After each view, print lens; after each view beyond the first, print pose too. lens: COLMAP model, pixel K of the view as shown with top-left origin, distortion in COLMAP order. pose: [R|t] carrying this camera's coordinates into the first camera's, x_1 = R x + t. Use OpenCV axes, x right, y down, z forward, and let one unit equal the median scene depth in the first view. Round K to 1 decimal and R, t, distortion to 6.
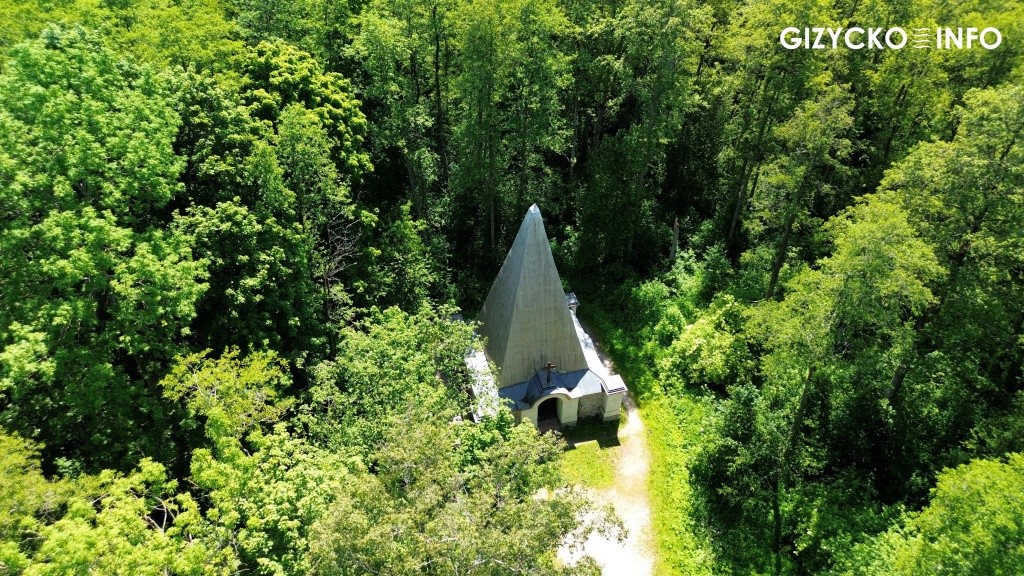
lens RADIAL K [[729.8, 0, 509.7], [0, 729.8, 287.5], [0, 0, 1]] dist [0.045679, -0.033582]
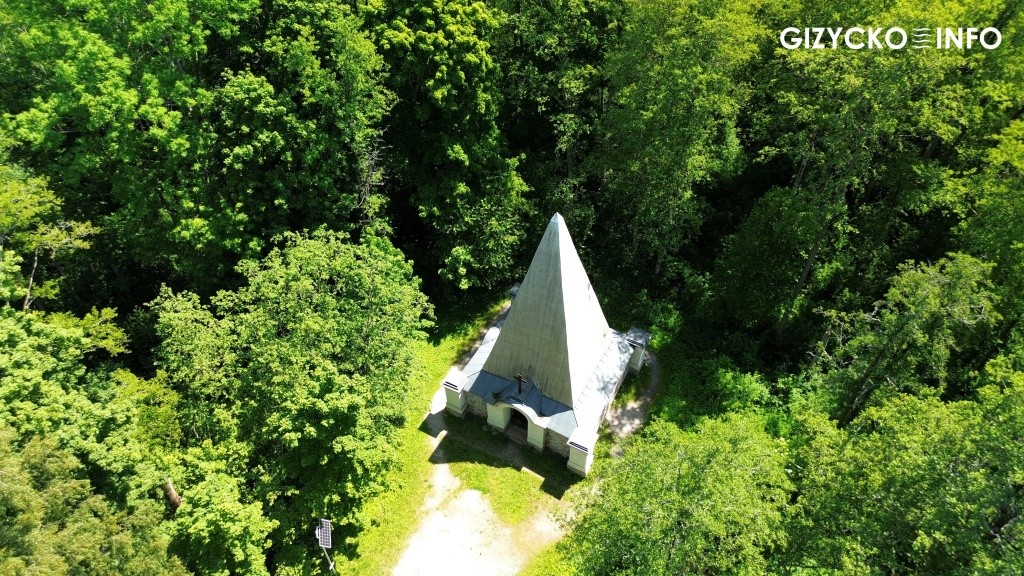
lens RADIAL K [[729.8, 0, 513.4], [0, 729.8, 286.7], [0, 0, 1]] dist [0.045679, -0.033582]
pose [[0.706094, 0.499543, -0.501883, 0.427347], [-0.445922, 0.864251, 0.232858, -0.192339], [0.550076, 0.059381, 0.833001, 0.203061]]
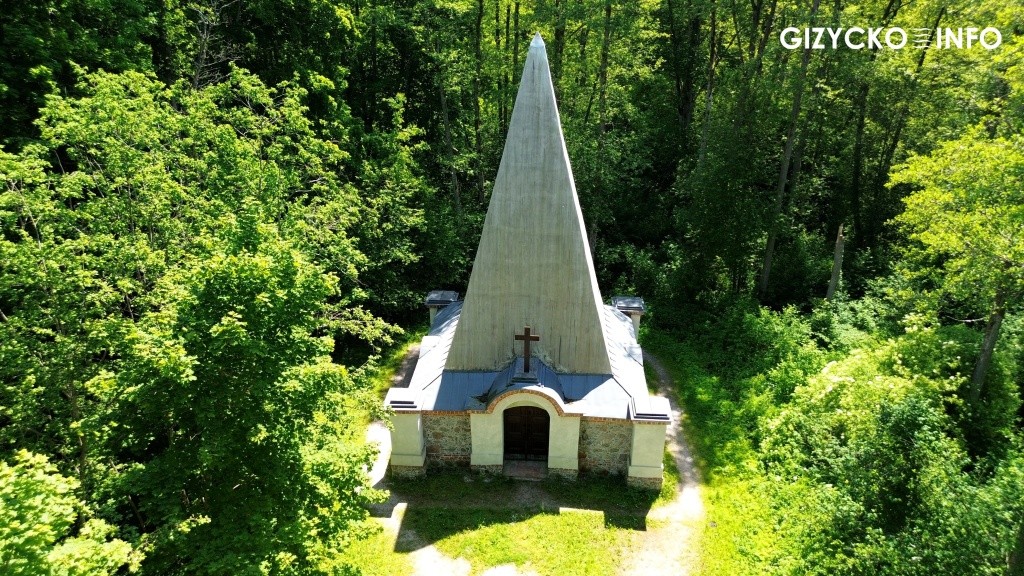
lens RADIAL K [[729.8, 0, 518.6], [0, 729.8, 288.9], [0, 0, 1]] dist [0.045679, -0.033582]
pose [[0.942437, 0.134301, -0.306228, 0.199924], [-0.217477, 0.941829, -0.256246, 0.204738], [0.254000, 0.308093, 0.916822, 0.449765]]
